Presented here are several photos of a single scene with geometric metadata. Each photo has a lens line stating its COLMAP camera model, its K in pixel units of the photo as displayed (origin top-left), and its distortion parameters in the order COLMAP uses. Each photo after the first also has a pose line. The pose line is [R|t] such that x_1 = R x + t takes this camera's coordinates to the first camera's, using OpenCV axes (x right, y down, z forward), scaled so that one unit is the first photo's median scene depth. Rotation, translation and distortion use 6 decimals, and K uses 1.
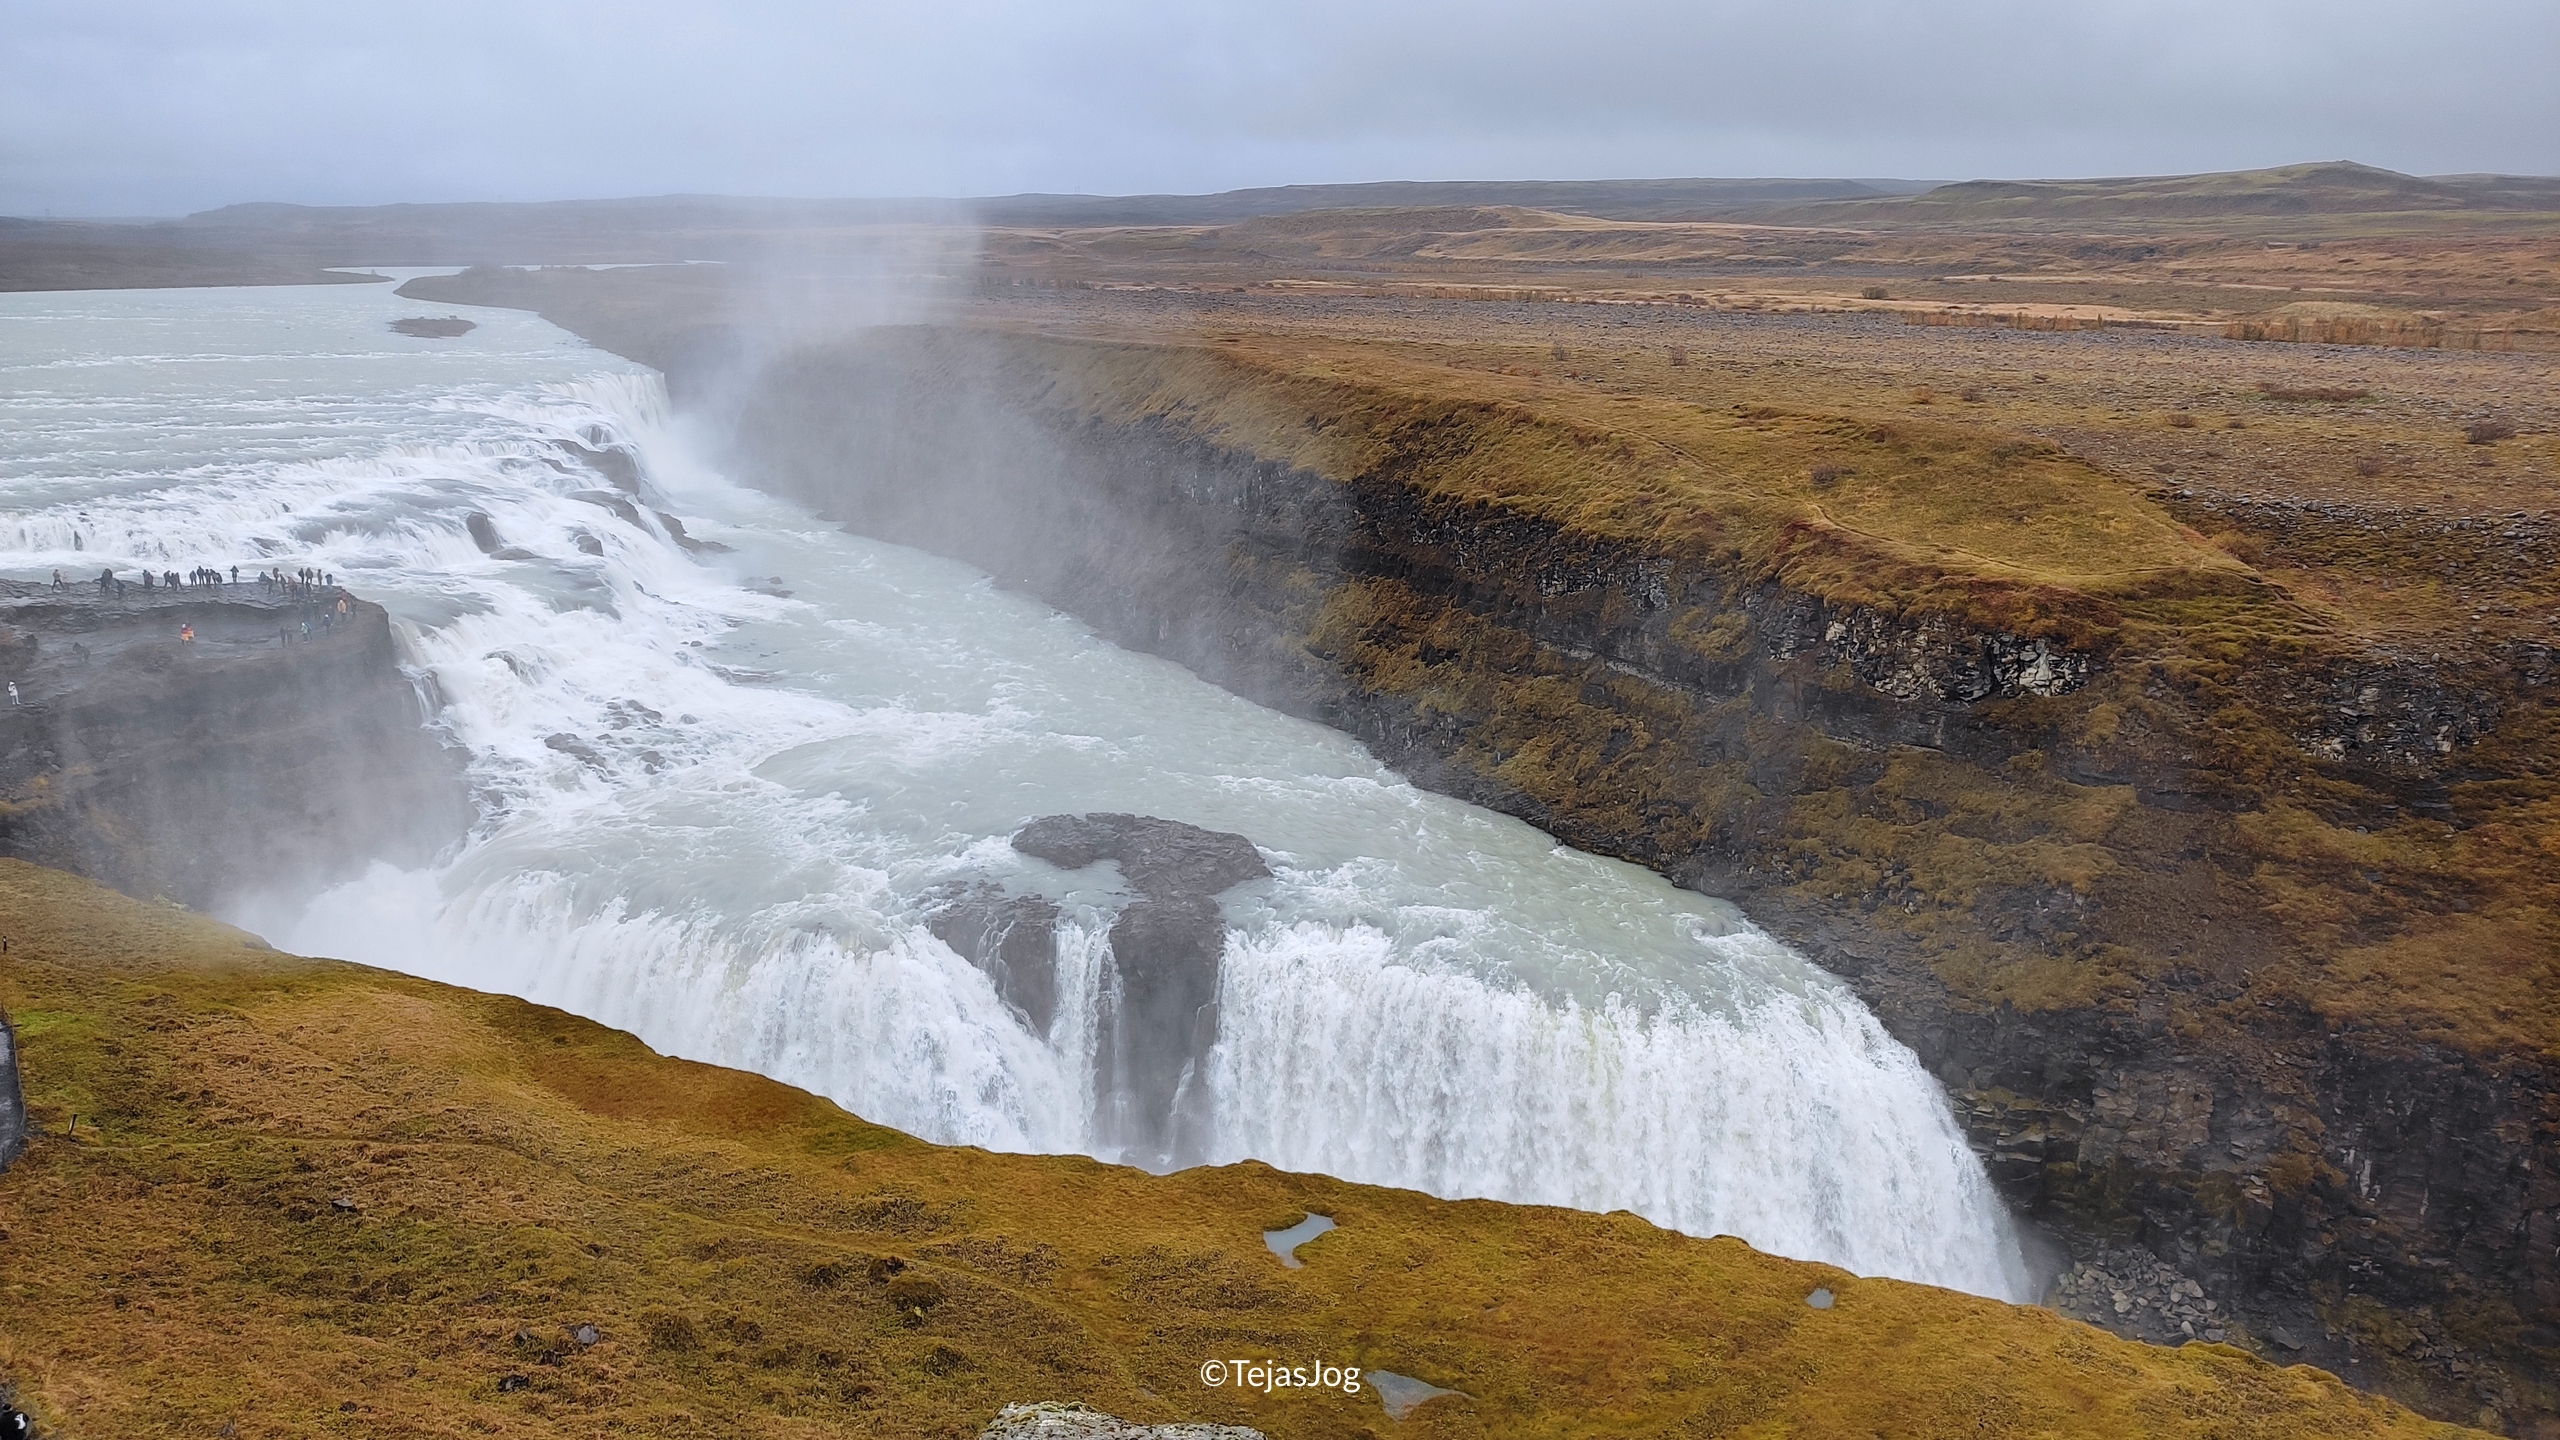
lens RADIAL K [[1920.0, 0, 1281.5], [0, 1920.0, 719.4], [0, 0, 1]] dist [0.017425, -0.000375]
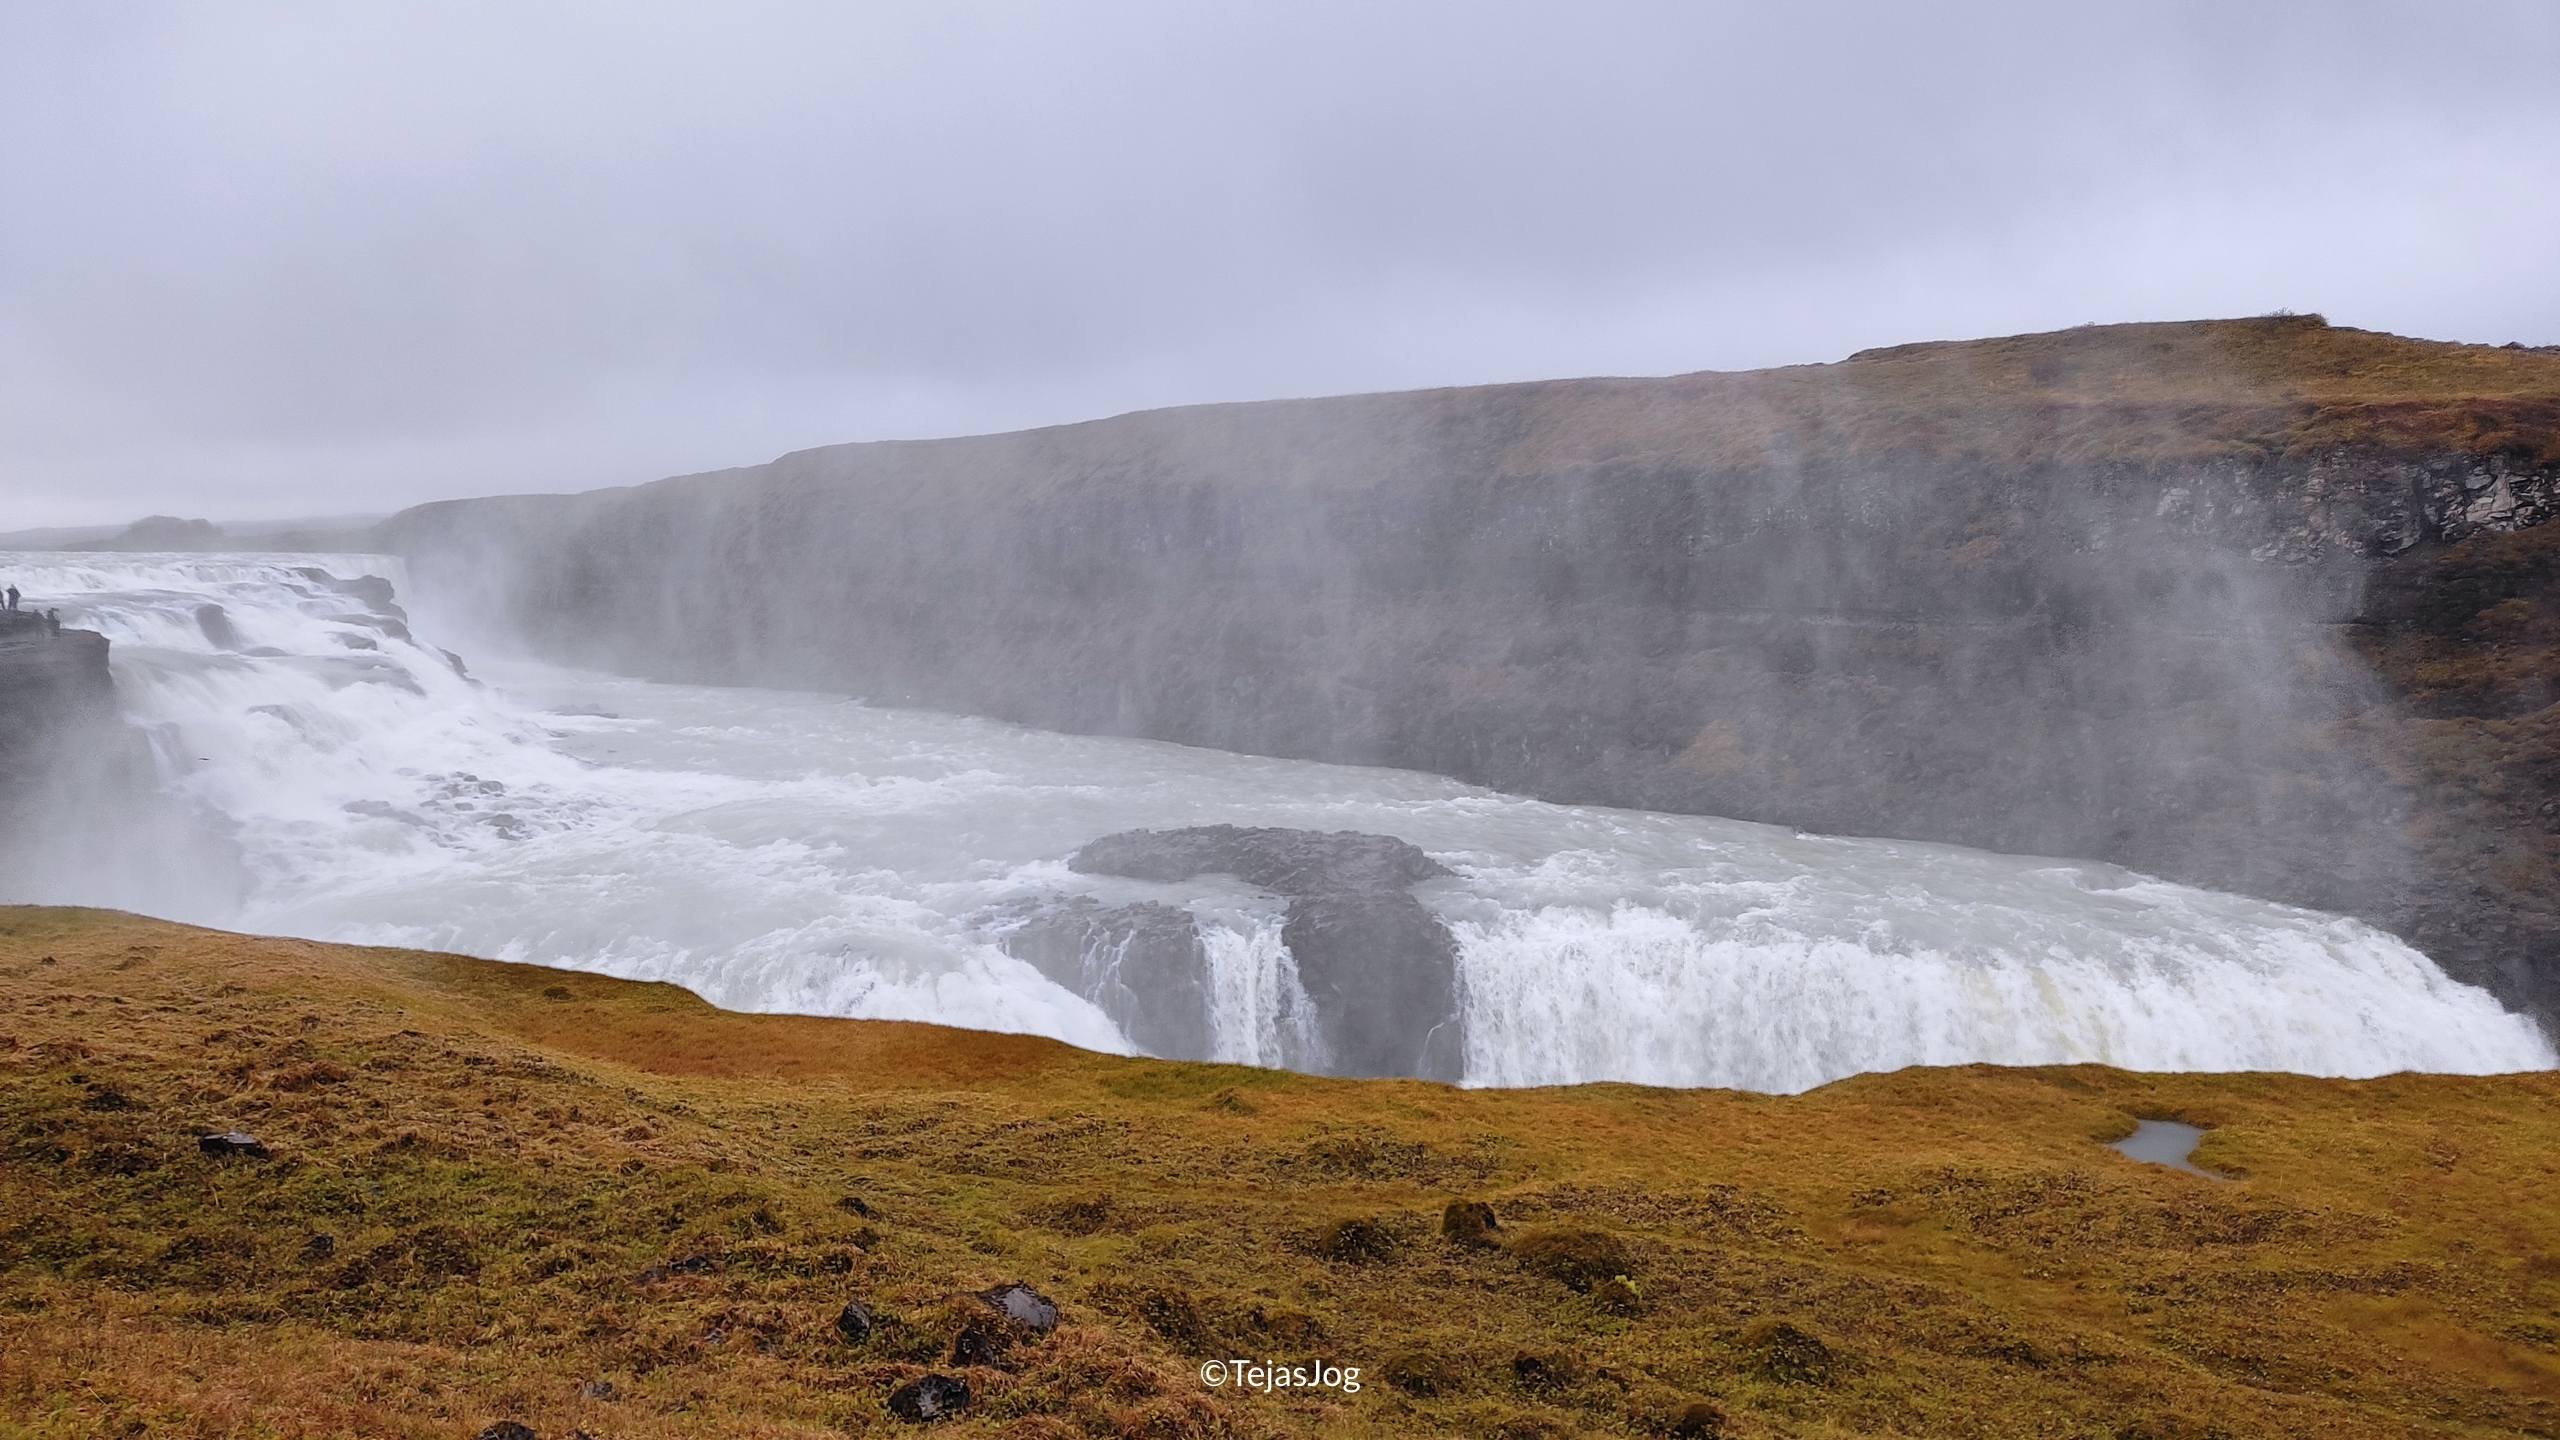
lens RADIAL K [[1920.0, 0, 1277.9], [0, 1920.0, 720.6], [0, 0, 1]] dist [0.017425, -0.000375]
pose [[0.987925, -0.040546, 0.149532, -0.187097], [0.063491, 0.986335, -0.152024, 0.138178], [-0.141325, 0.159682, 0.977000, 0.319726]]
